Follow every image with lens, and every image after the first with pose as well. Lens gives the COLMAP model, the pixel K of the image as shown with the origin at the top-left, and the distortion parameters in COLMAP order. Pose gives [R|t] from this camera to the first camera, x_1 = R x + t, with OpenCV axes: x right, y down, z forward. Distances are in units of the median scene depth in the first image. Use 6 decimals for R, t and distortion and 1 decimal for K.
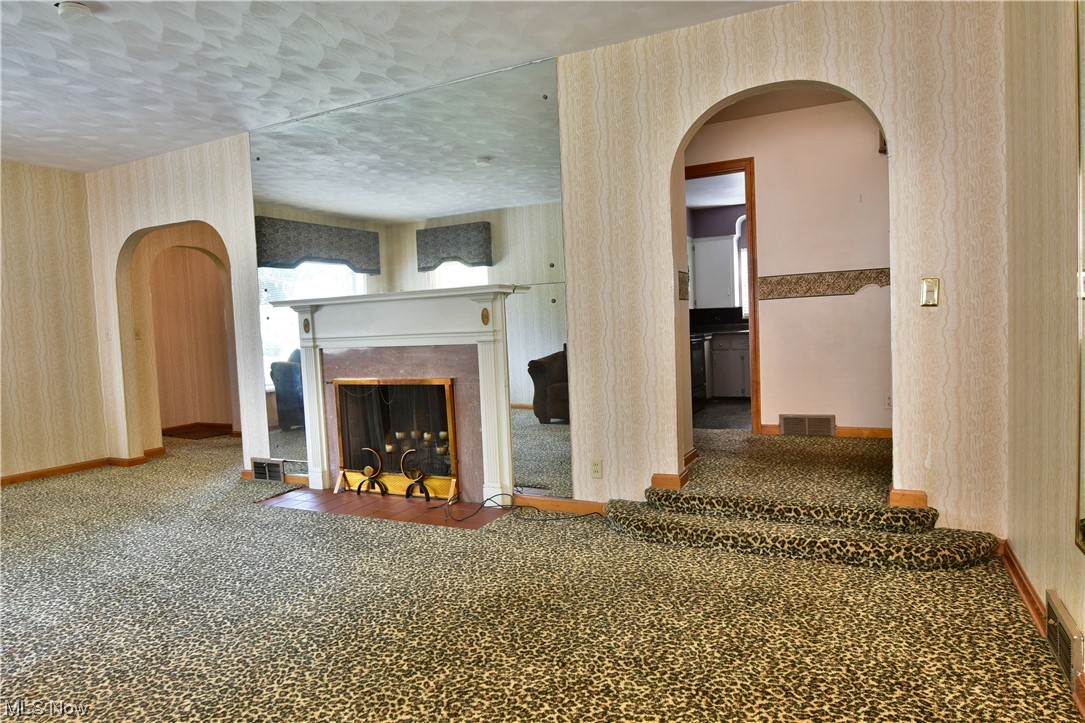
lens RADIAL K [[662.8, 0, 530.3], [0, 662.8, 337.6], [0, 0, 1]] dist [-0.010051, -0.005575]
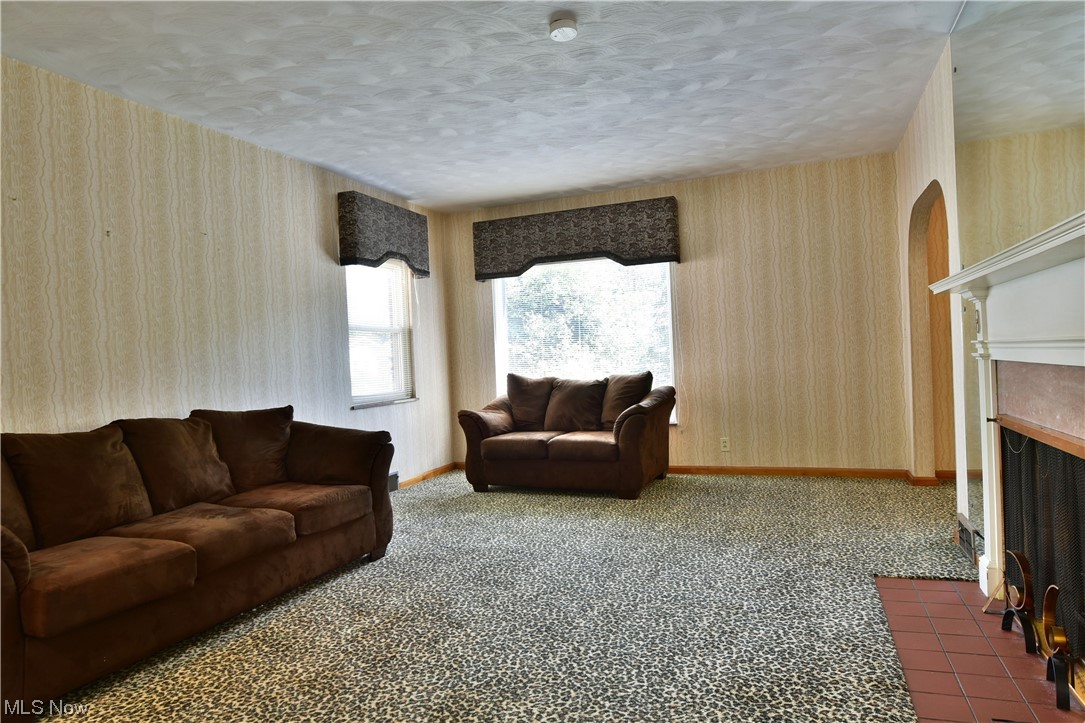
lens RADIAL K [[662.8, 0, 563.8], [0, 662.8, 356.4], [0, 0, 1]] dist [-0.010051, -0.005575]
pose [[0.106921, 0.038944, -0.993505, 0.212042], [0.021355, 0.998912, 0.041454, -0.018983], [0.994038, -0.025649, 0.105973, 0.525563]]
